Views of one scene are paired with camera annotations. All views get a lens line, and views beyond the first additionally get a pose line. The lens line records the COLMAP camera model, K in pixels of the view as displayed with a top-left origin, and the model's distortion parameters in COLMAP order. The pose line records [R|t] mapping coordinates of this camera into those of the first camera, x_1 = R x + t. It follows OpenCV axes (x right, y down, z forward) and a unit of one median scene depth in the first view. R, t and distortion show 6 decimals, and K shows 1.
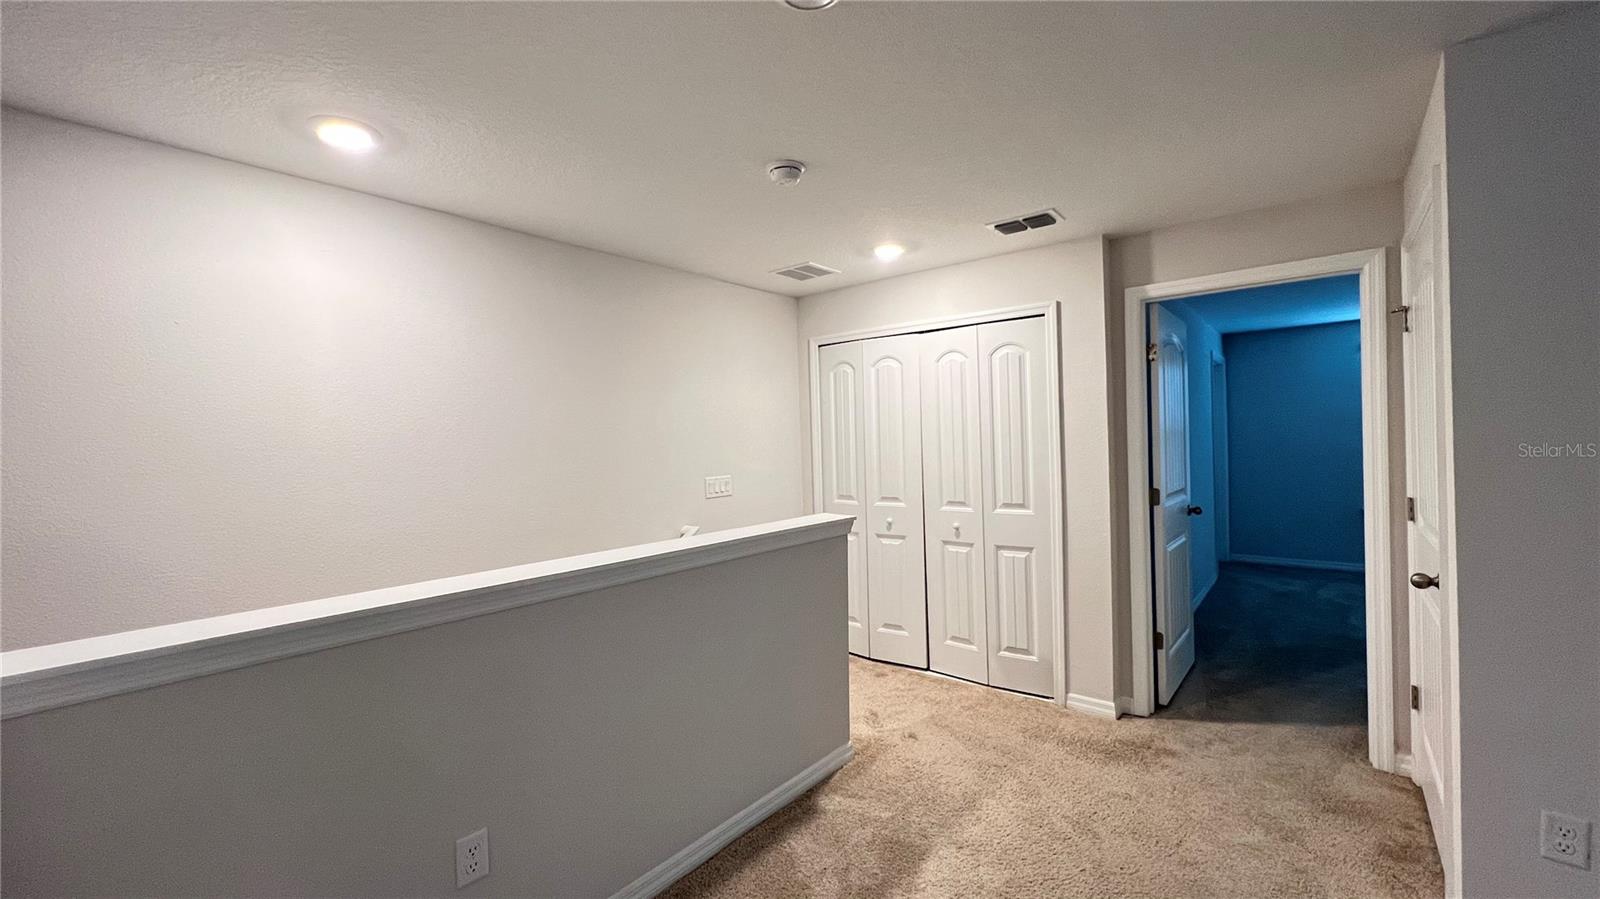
lens RADIAL K [[643.3, 0, 781.0], [0, 643.3, 449.0], [0, 0, 1]] dist [0.000353, 0.000277]
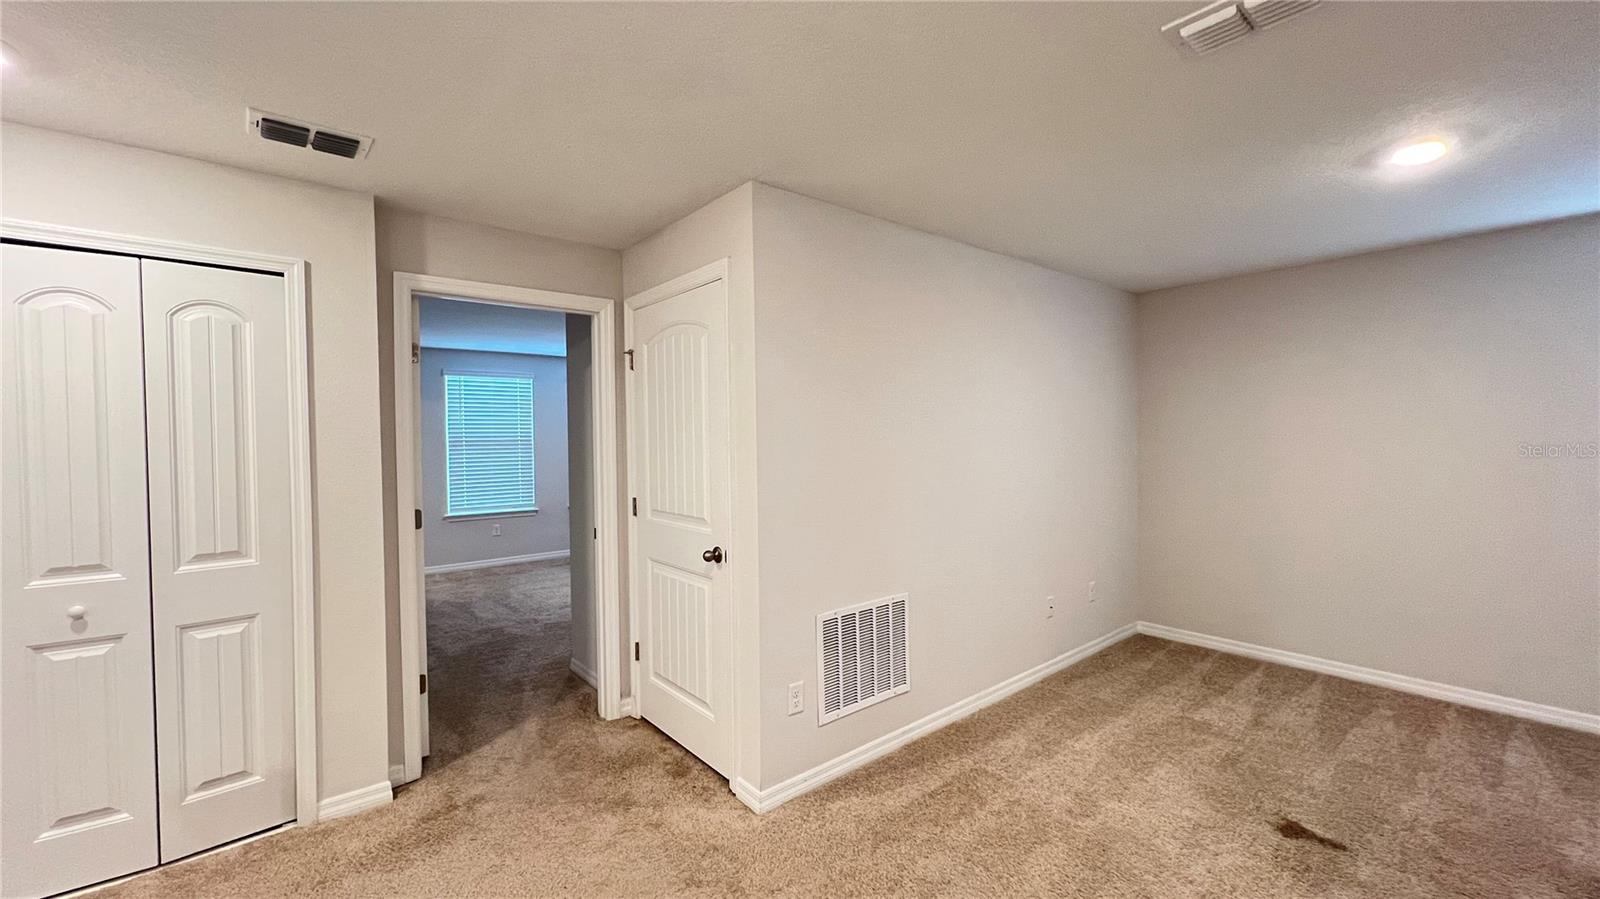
lens RADIAL K [[643.3, 0, 781.0], [0, 643.3, 449.0], [0, 0, 1]] dist [0.000353, 0.000277]
pose [[0.183488, 0.011060, 0.982960, -0.187636], [0.021777, 0.999646, -0.015313, 0.003531], [-0.982781, 0.024215, 0.183182, 0.362905]]
